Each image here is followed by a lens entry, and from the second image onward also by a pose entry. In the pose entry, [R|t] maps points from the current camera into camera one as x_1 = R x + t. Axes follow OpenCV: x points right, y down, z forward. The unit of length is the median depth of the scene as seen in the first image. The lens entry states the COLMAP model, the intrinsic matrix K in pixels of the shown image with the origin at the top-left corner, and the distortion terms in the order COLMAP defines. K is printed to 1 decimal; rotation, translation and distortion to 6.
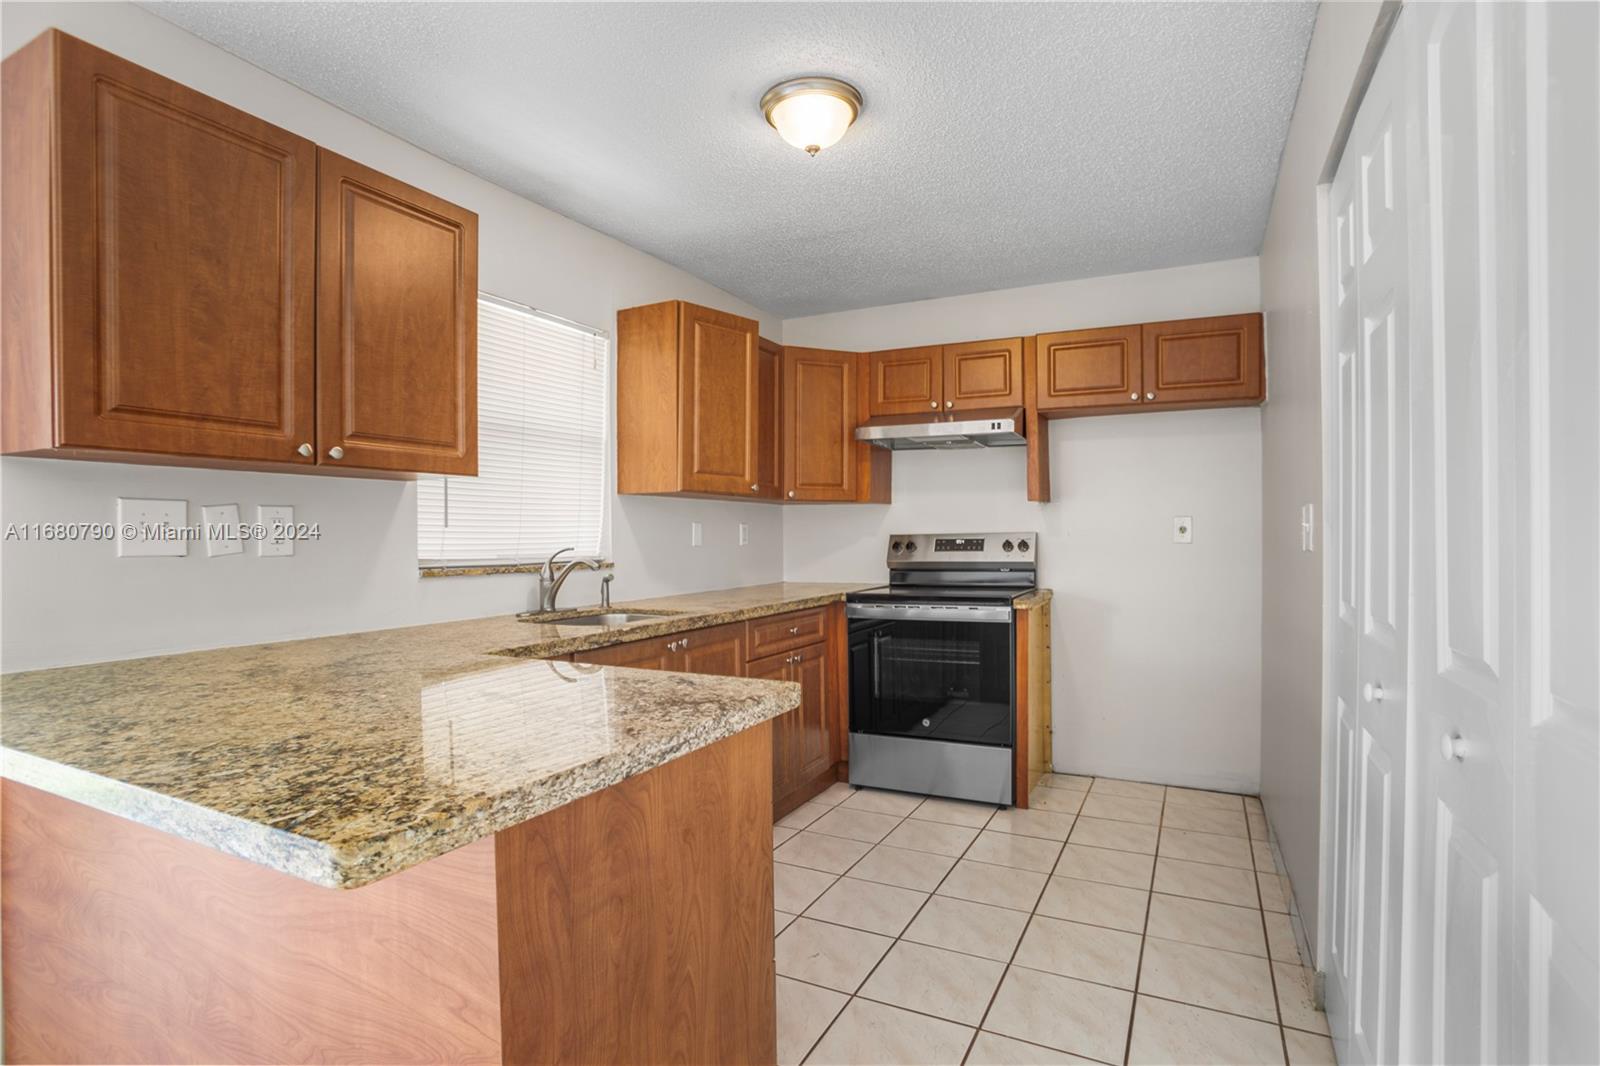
lens RADIAL K [[785.9, 0, 809.5], [0, 785.9, 525.4], [0, 0, 1]] dist [-0.064758, 0.026019]
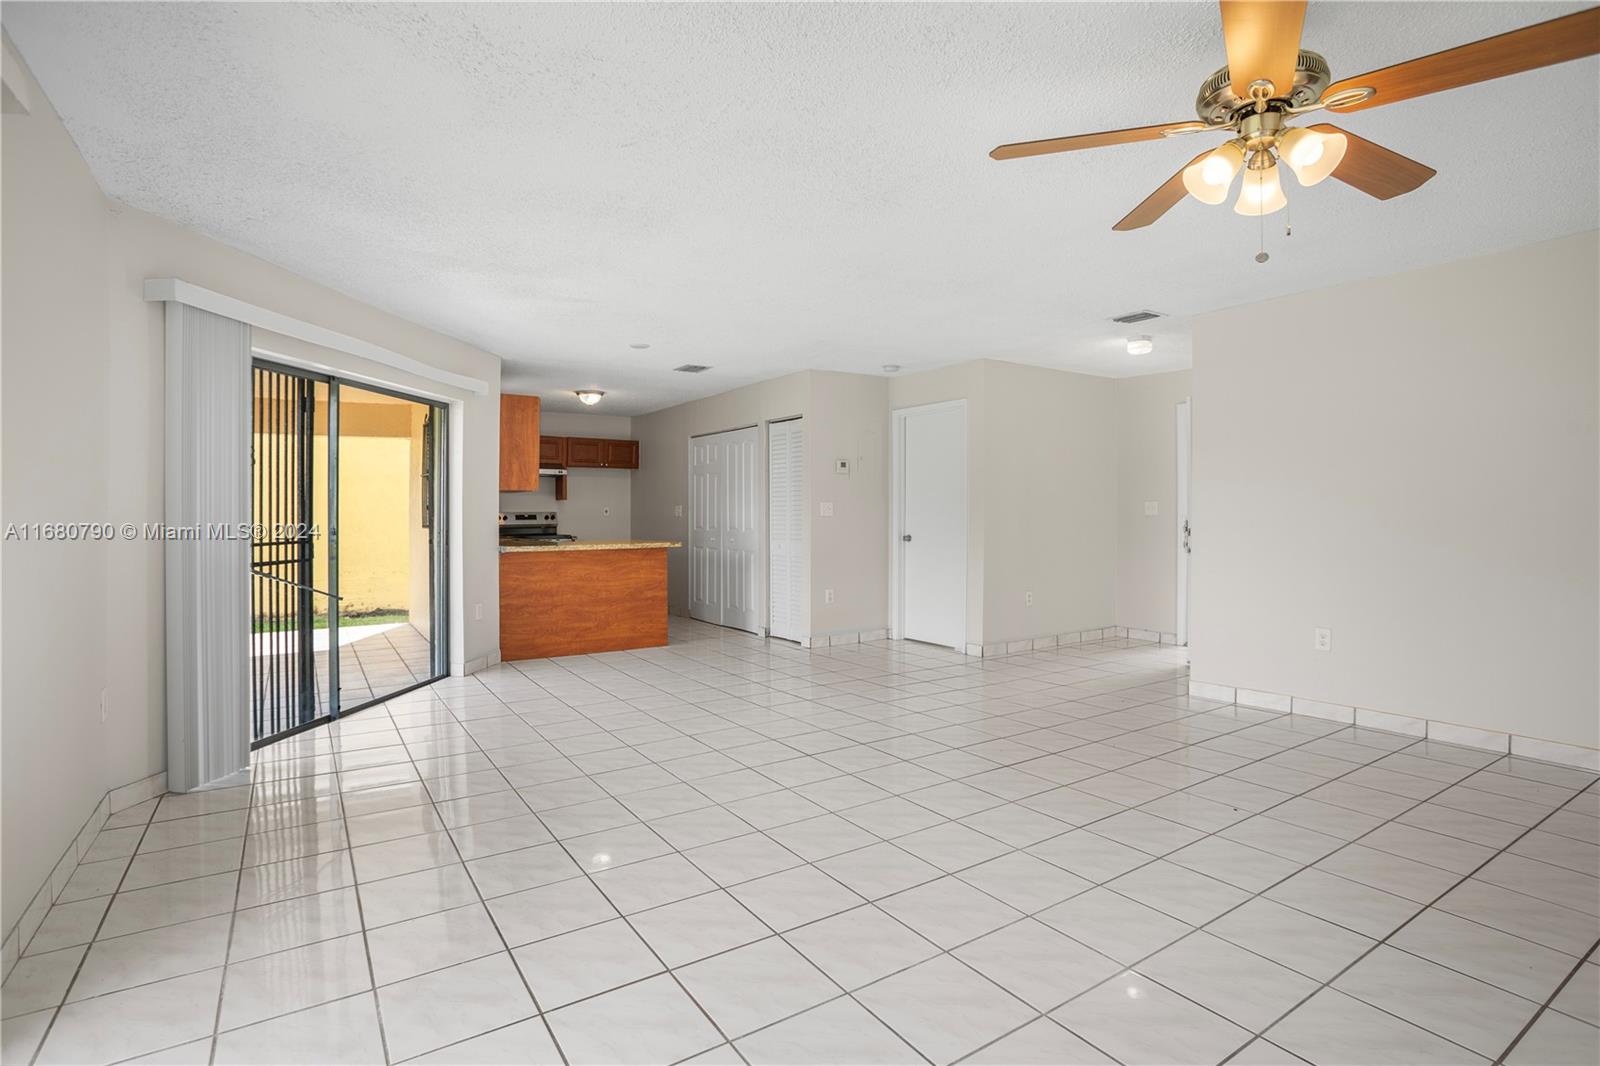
lens RADIAL K [[785.9, 0, 809.5], [0, 785.9, 525.4], [0, 0, 1]] dist [-0.064758, 0.026019]
pose [[0.503921, -0.007755, 0.863715, -1.501350], [-0.008483, 0.999867, 0.013927, 0.009669], [-0.863708, -0.014345, 0.503788, -0.983711]]
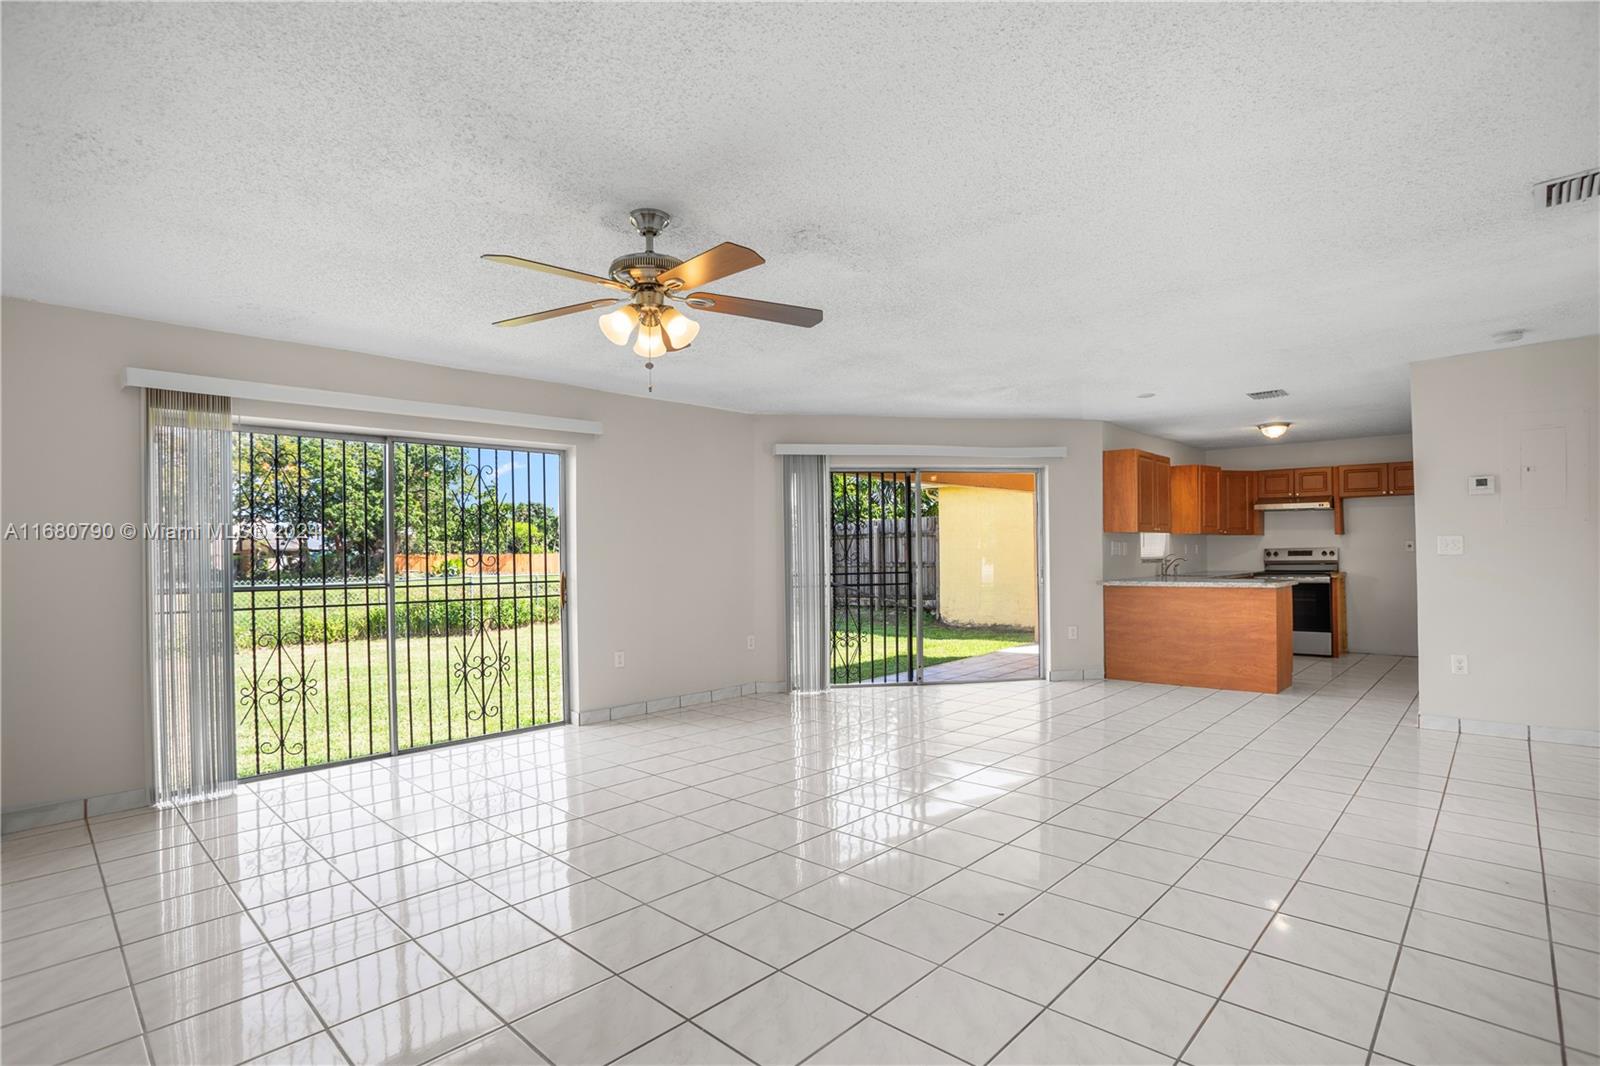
lens RADIAL K [[785.9, 0, 809.5], [0, 785.9, 525.4], [0, 0, 1]] dist [-0.064758, 0.026019]
pose [[0.959862, -0.011337, -0.280244, -0.589208], [0.005162, 0.999728, -0.022763, -0.013069], [0.280425, 0.020403, 0.959659, -1.655280]]
